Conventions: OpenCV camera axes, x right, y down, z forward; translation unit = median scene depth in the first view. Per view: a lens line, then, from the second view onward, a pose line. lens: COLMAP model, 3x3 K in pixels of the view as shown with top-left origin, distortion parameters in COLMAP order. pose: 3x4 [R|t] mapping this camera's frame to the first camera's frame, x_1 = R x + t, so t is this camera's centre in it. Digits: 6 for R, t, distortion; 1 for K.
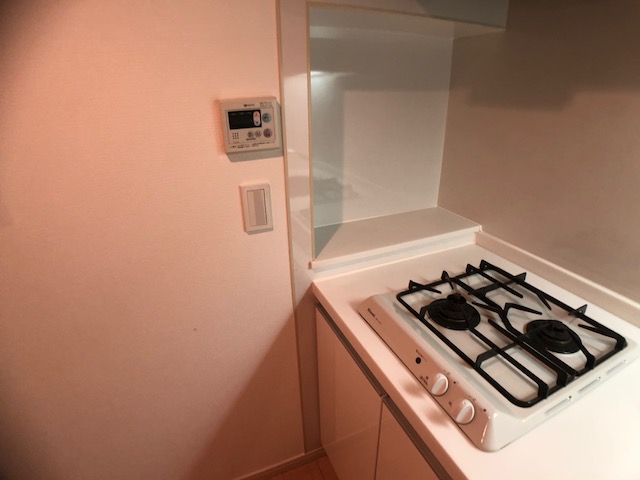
lens RADIAL K [[332.1, 0, 319.1], [0, 332.1, 232.1], [0, 0, 1]] dist [-0.124848, 0.028684]
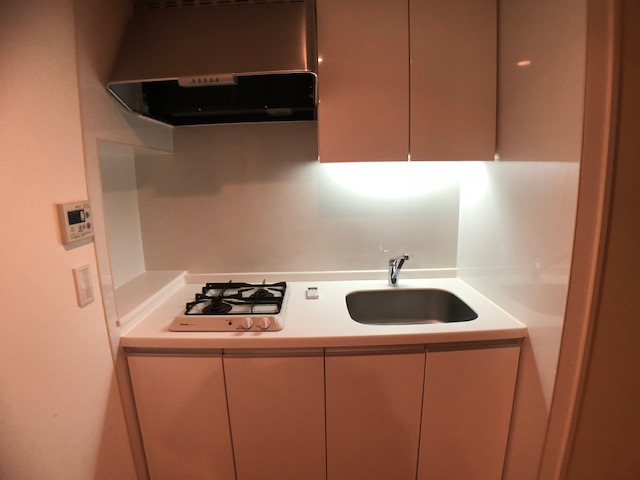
lens RADIAL K [[332.1, 0, 319.1], [0, 332.1, 232.1], [0, 0, 1]] dist [-0.124848, 0.028684]
pose [[0.374259, -0.145467, 0.915843, -0.909460], [0.387940, 0.921605, -0.012149, 0.104707], [-0.842278, 0.359839, 0.401352, -0.305272]]
